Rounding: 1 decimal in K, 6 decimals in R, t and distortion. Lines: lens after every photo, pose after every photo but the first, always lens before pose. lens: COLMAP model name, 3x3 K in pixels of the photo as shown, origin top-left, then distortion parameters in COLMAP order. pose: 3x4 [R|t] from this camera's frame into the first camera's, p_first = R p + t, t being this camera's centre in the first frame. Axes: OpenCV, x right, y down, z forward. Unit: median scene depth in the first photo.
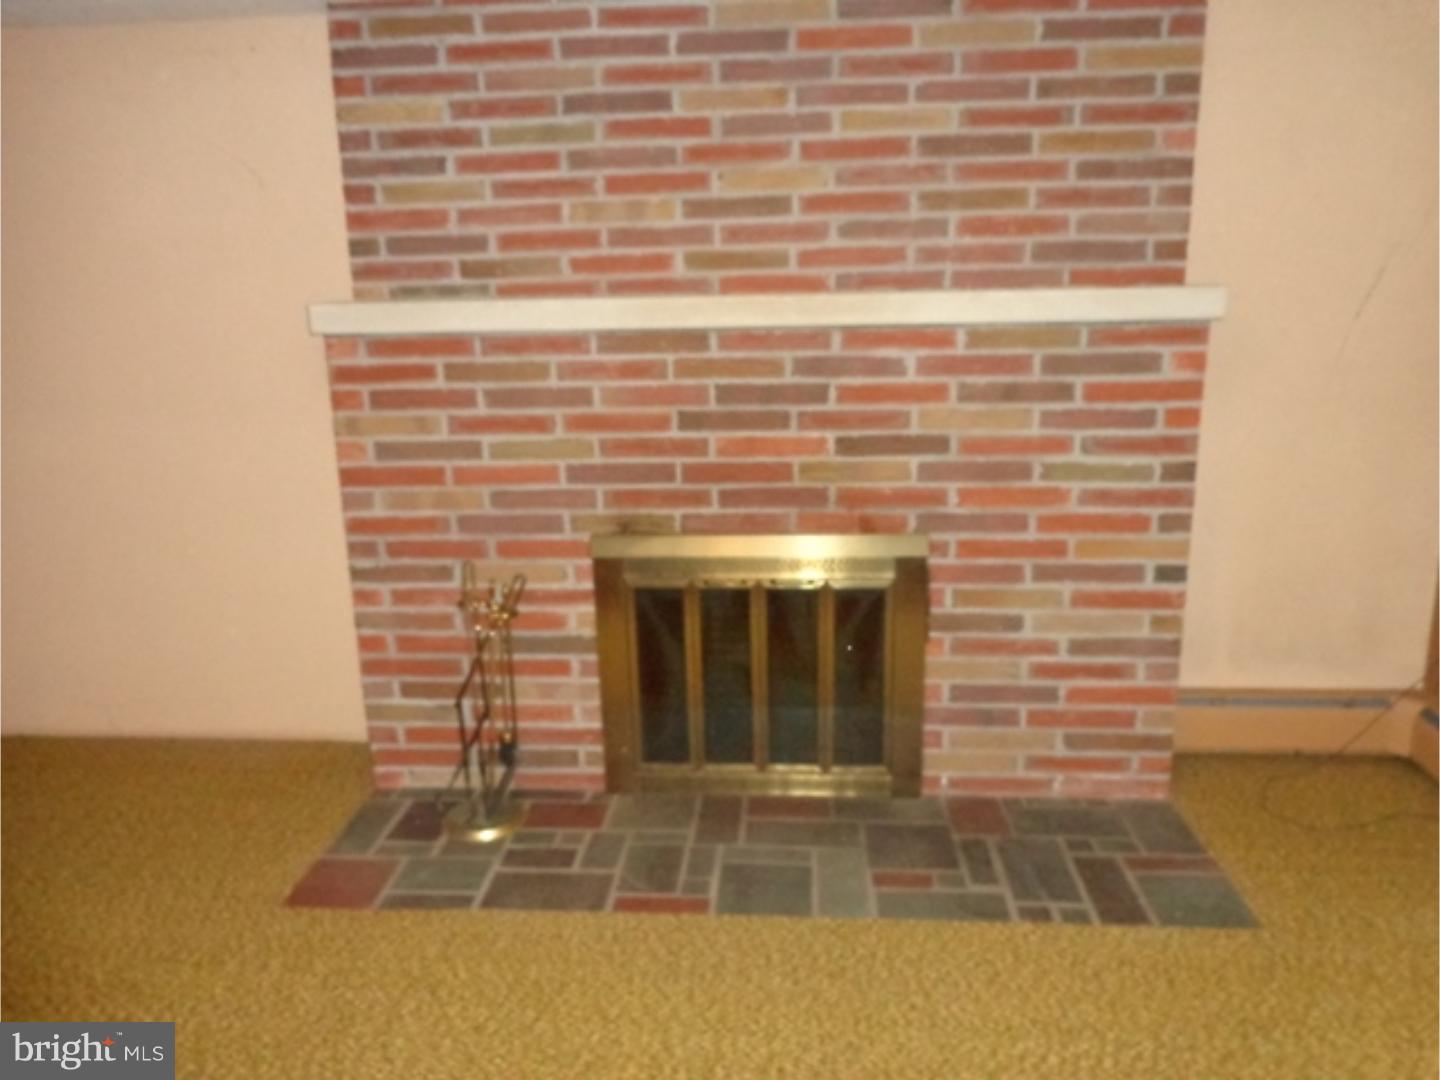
lens RADIAL K [[1080.0, 0, 721.3], [0, 1080.0, 542.0], [0, 0, 1]] dist [0.004863, -0.002620]
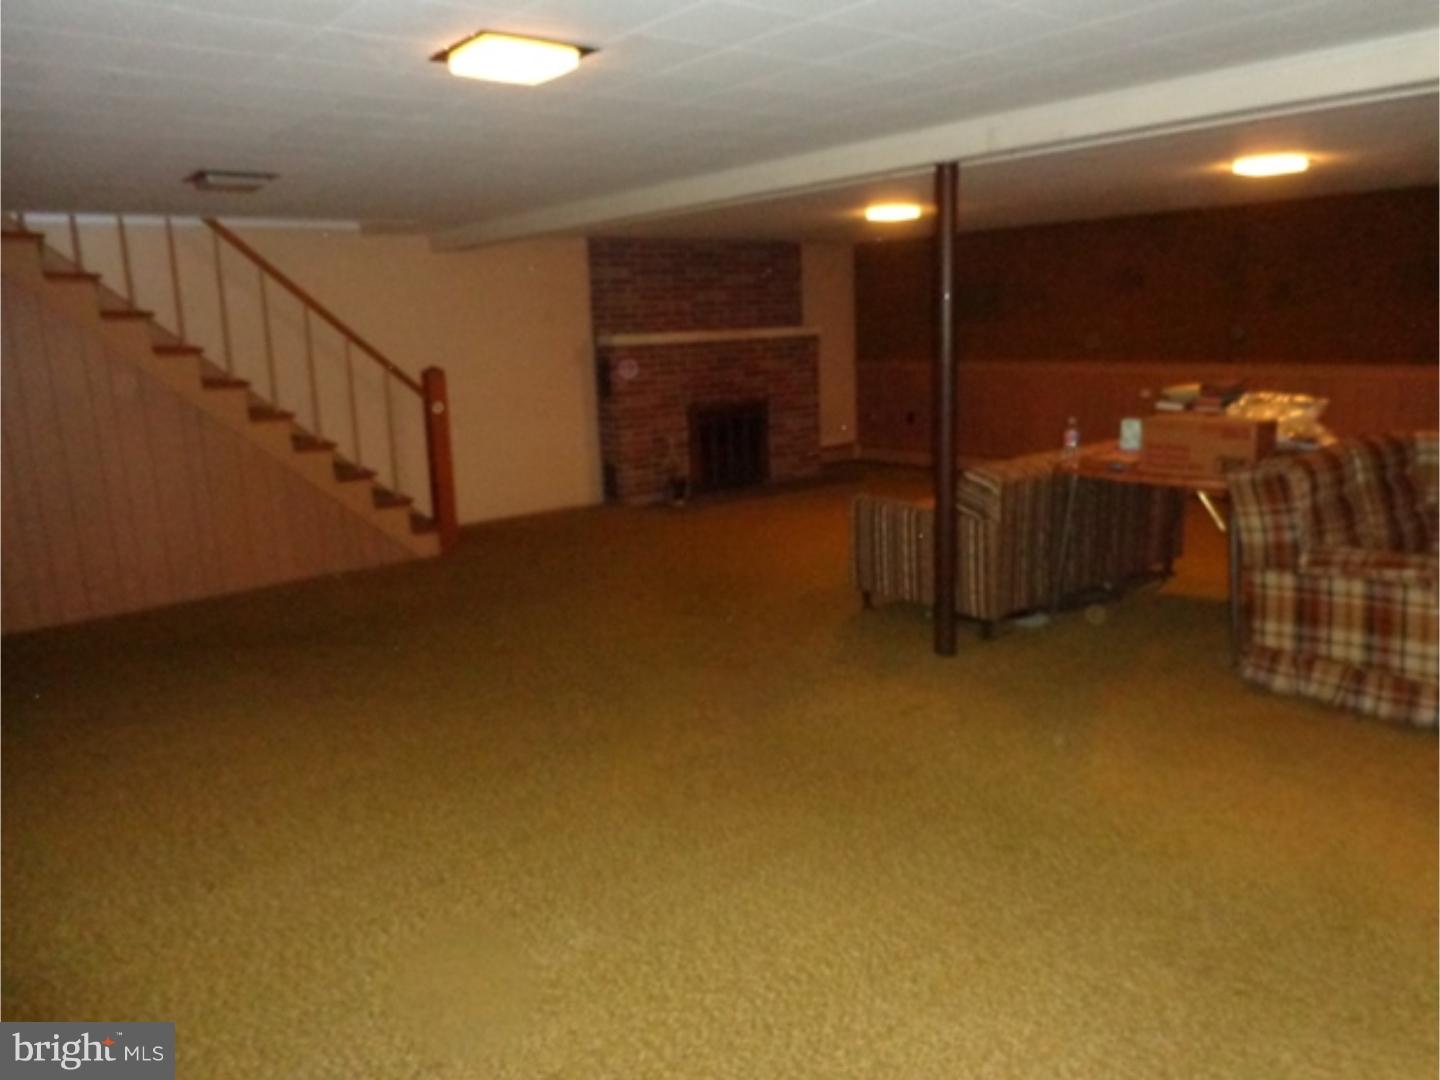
lens RADIAL K [[1080.0, 0, 719.4], [0, 1080.0, 537.2], [0, 0, 1]] dist [0.004863, -0.002620]
pose [[0.714281, -0.146861, 0.684277, -2.283008], [0.185882, 0.982428, 0.016818, 0.331238], [-0.674723, 0.115182, 0.729029, -1.314053]]
